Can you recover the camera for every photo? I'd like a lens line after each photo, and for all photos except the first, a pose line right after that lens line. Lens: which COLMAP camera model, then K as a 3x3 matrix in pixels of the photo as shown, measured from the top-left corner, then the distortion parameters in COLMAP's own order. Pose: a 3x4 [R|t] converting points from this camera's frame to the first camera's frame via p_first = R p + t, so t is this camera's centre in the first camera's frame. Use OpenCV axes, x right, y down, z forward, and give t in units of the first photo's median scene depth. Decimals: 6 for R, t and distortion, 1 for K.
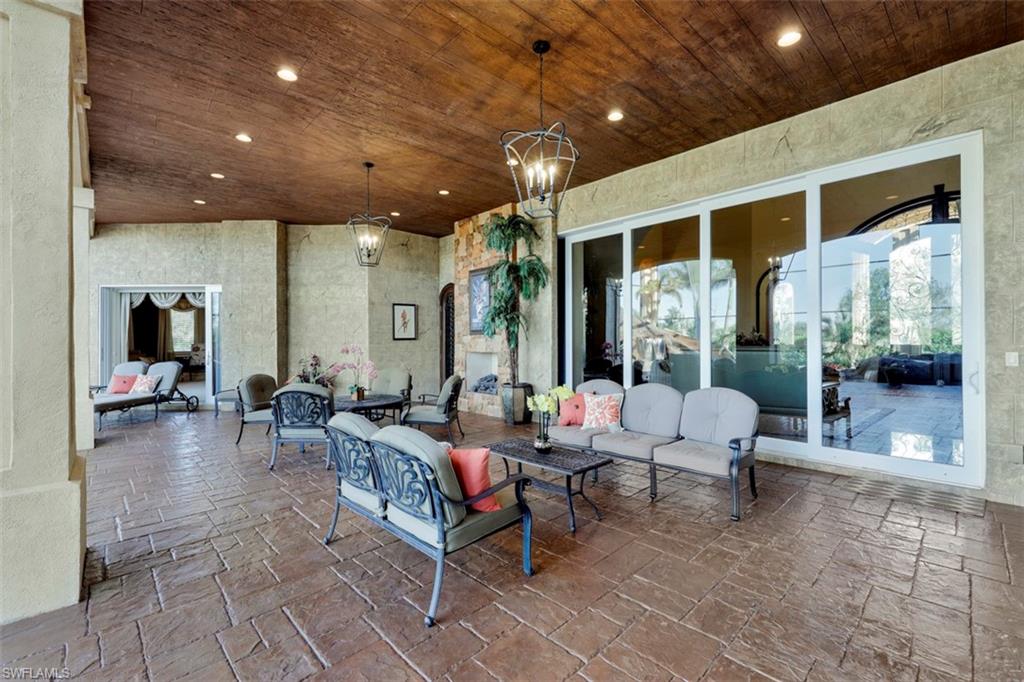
lens RADIAL K [[446.9, 0, 510.9], [0, 446.9, 337.1], [0, 0, 1]] dist [0.004146, 0.000069]
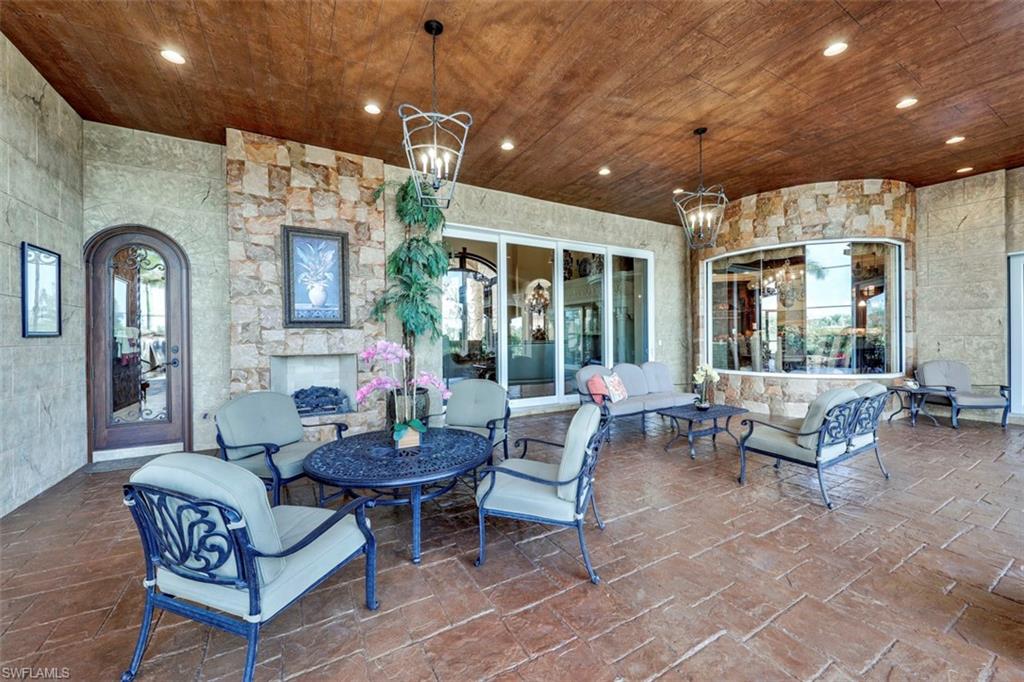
lens RADIAL K [[412.5, 0, 510.6], [0, 412.5, 341.4], [0, 0, 1]] dist [0.008867, -0.000077]
pose [[0.192960, 0.002578, 0.981203, -0.796696], [0.009202, 0.999948, -0.004437, 0.024756], [-0.981163, 0.009885, 0.192926, 0.777517]]
